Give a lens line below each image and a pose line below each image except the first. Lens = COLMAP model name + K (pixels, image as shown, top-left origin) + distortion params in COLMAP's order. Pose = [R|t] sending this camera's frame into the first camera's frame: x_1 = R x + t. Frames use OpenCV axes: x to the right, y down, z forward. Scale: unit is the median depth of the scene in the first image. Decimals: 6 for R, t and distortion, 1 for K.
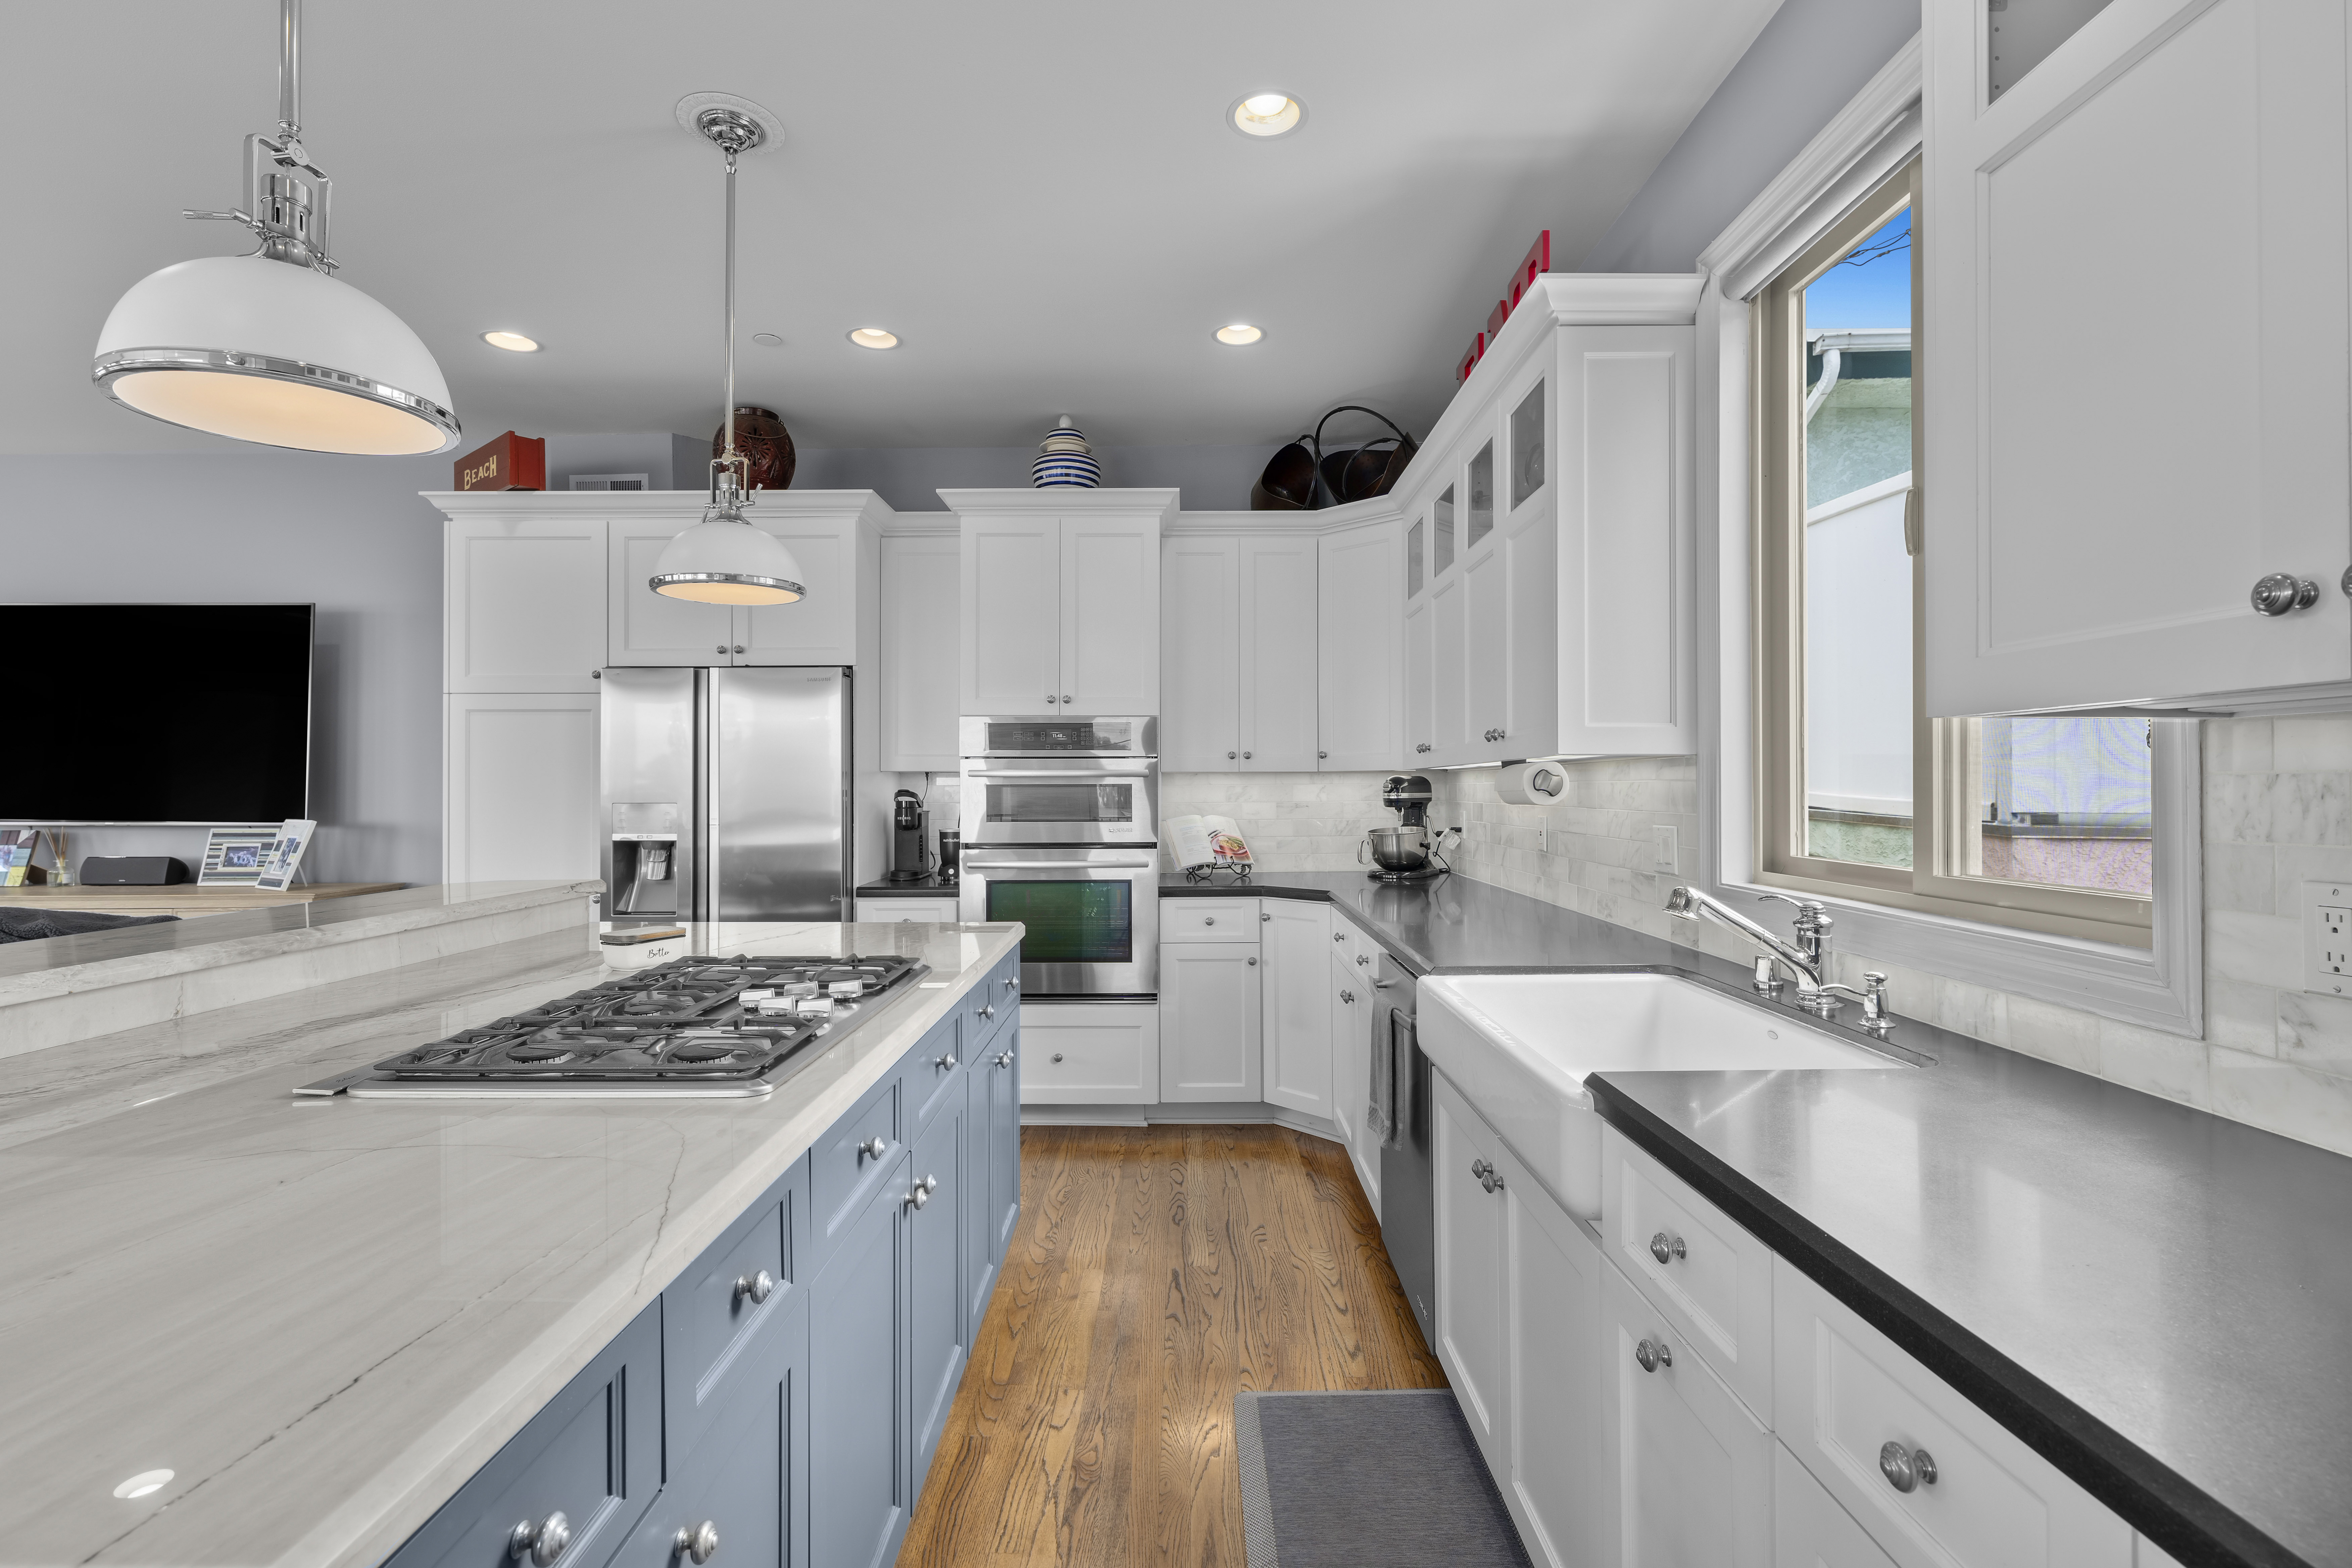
lens RADIAL K [[1053.5, 0, 1171.4], [0, 1053.5, 777.4], [0, 0, 1]] dist [0.000751, -0.000535]
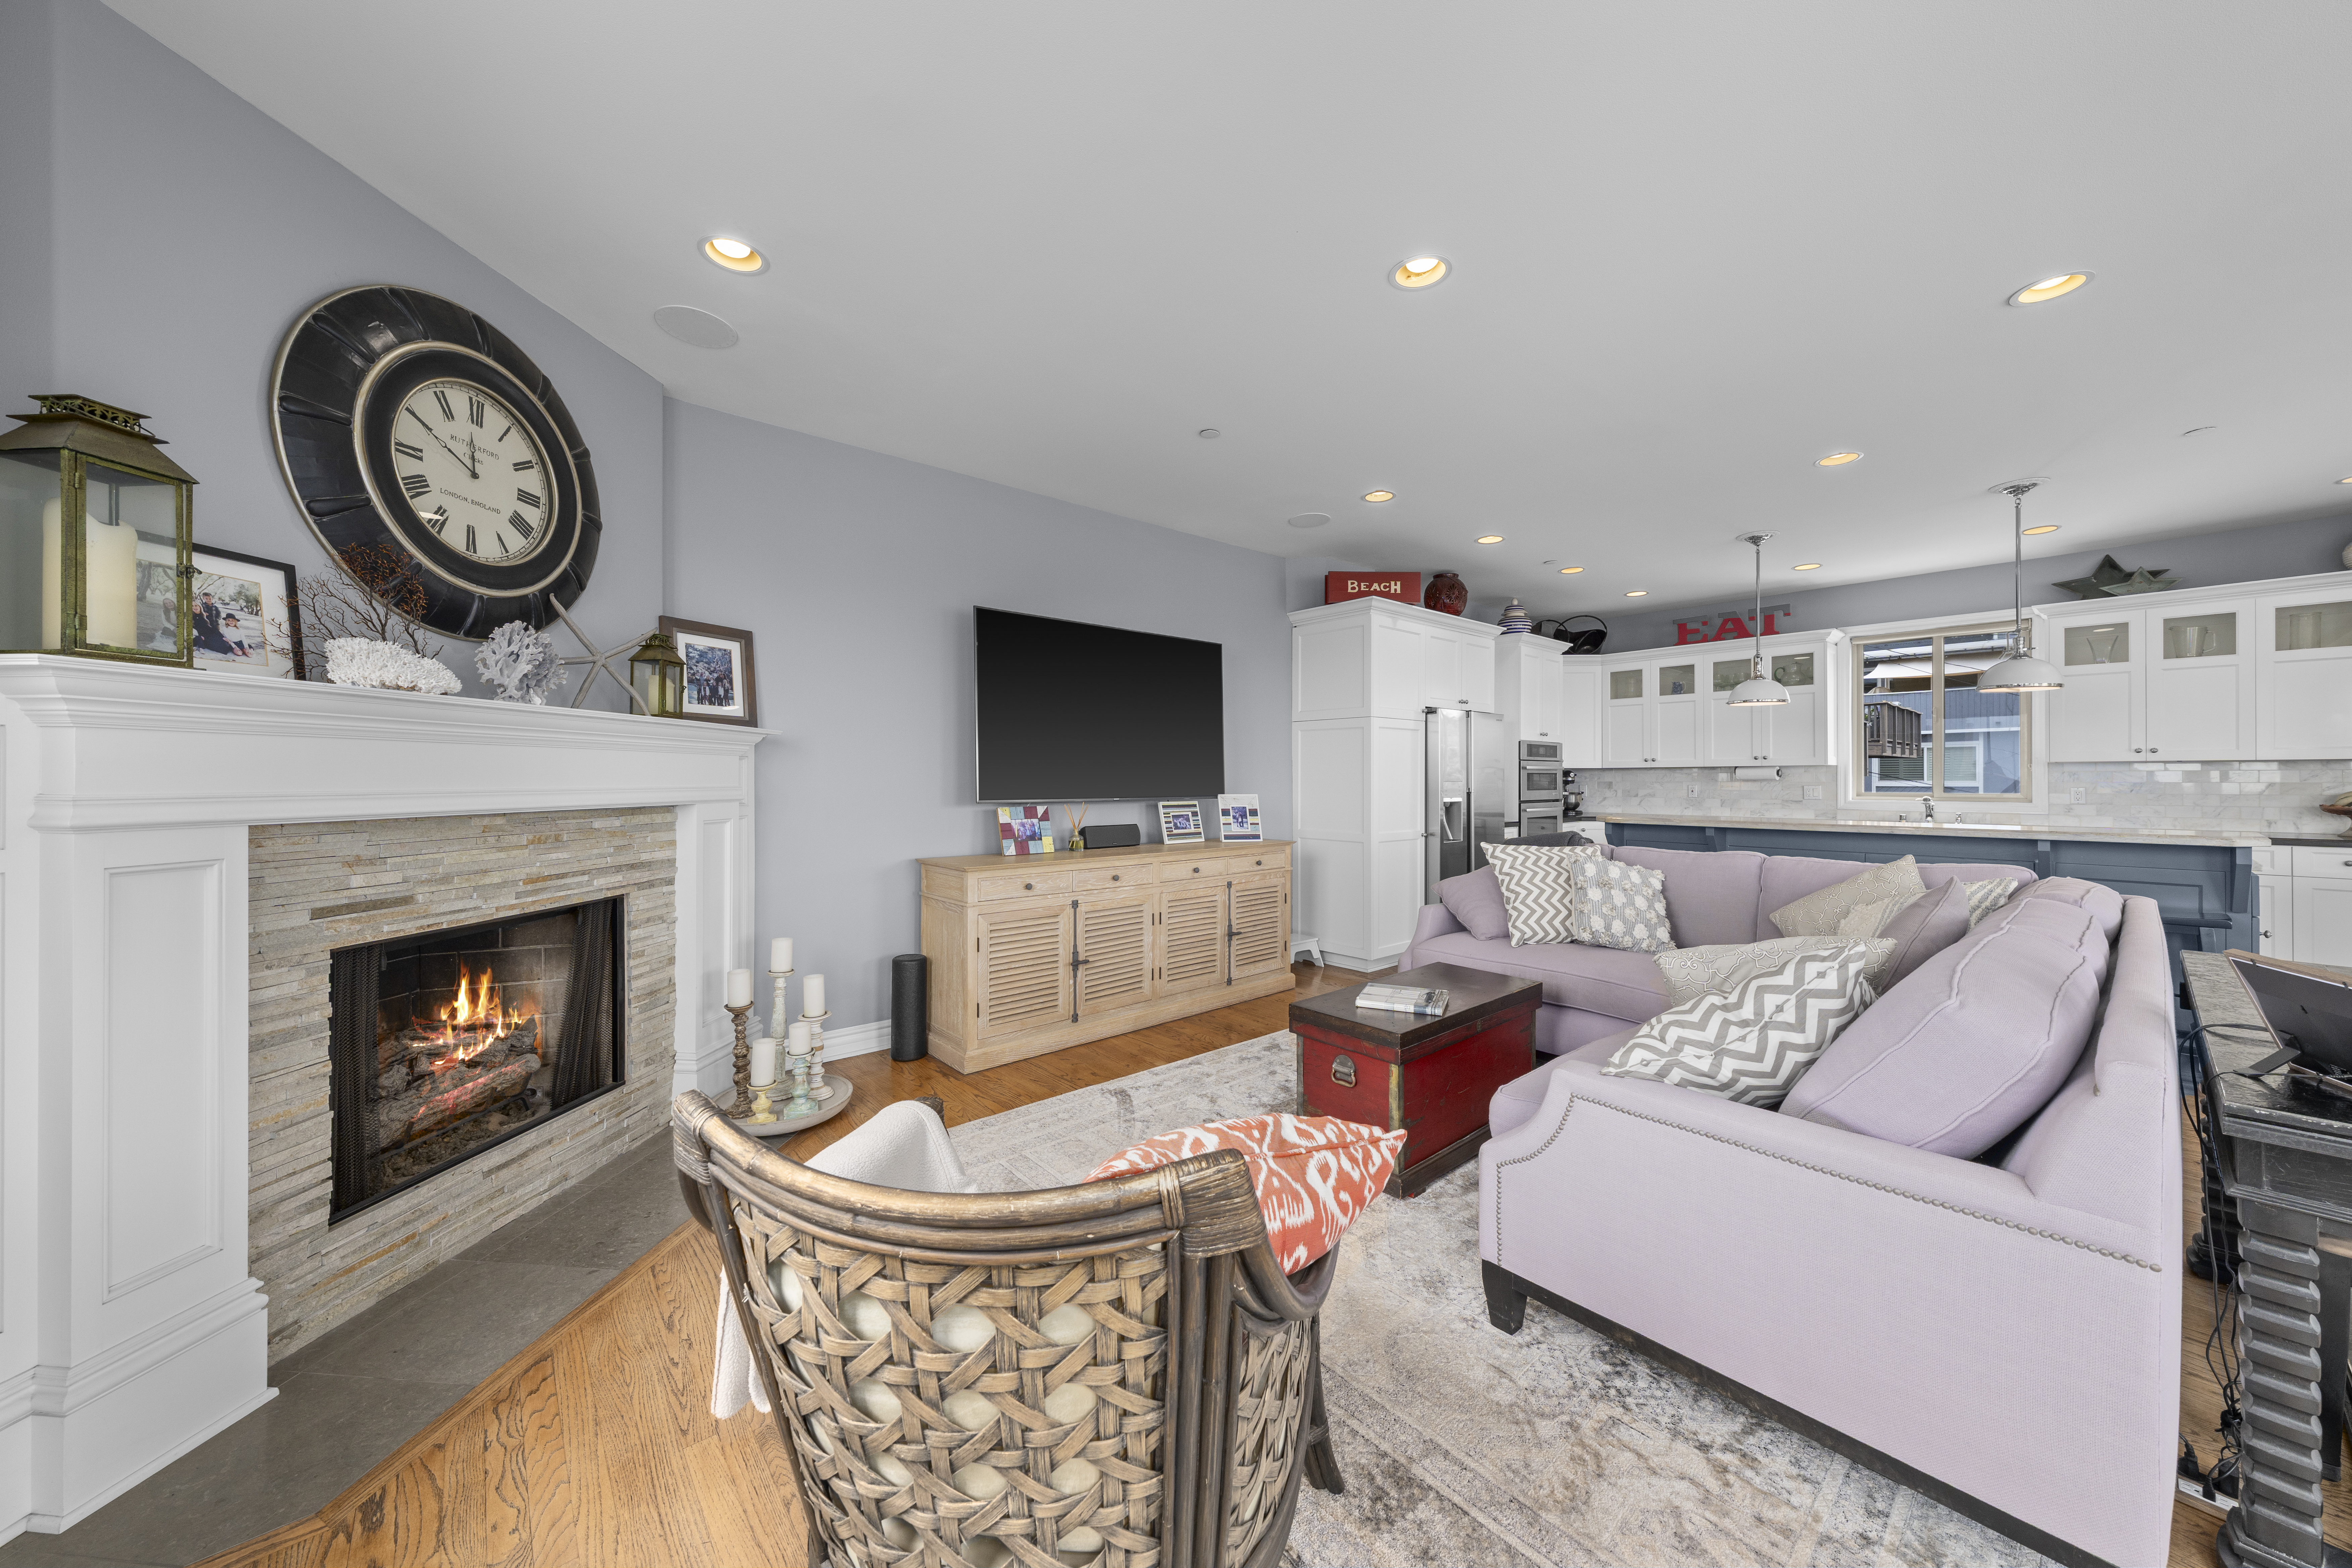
lens RADIAL K [[816.2, 0, 1173.8], [0, 816.2, 777.3], [0, 0, 1]] dist [-0.002663, 0.000047]
pose [[0.749860, 0.002961, 0.661590, -1.808146], [-0.007797, 0.999960, 0.004362, 0.013897], [-0.661551, -0.008429, 0.749853, 0.237148]]
